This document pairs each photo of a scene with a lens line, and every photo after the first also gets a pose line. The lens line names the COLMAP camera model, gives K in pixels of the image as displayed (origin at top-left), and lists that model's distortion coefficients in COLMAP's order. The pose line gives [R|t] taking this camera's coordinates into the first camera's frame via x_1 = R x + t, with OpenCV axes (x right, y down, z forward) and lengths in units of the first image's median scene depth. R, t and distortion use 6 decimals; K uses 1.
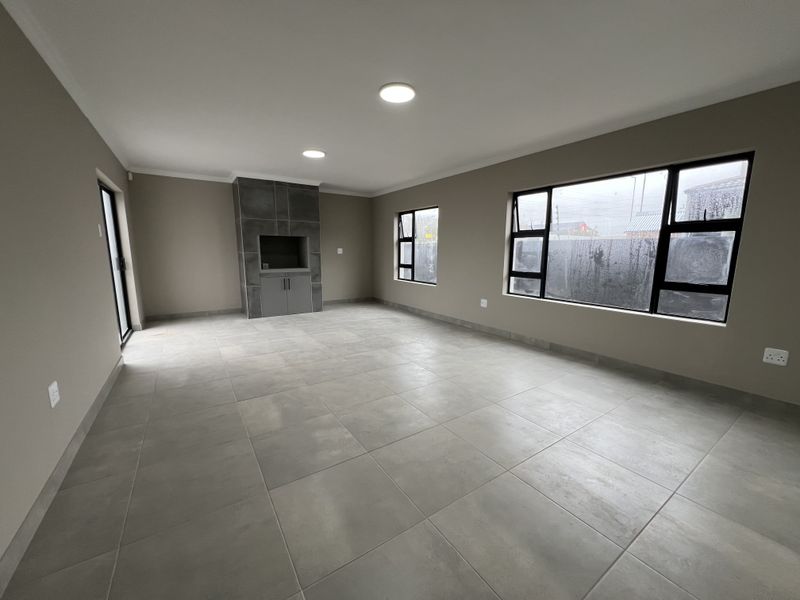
lens RADIAL K [[319.7, 0, 401.6], [0, 319.7, 300.6], [0, 0, 1]] dist [0.009809, 0.000103]
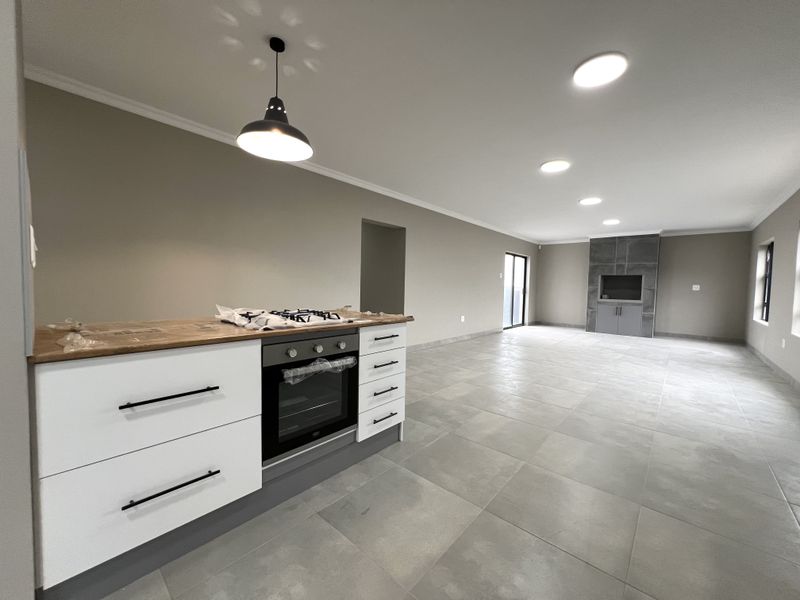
lens RADIAL K [[319.7, 0, 401.4], [0, 319.7, 301.3], [0, 0, 1]] dist [0.009809, 0.000103]
pose [[0.265512, 0.050421, -0.962788, 0.682875], [-0.171150, 0.985235, 0.004398, 0.056396], [0.948794, 0.163614, 0.270221, -0.212568]]
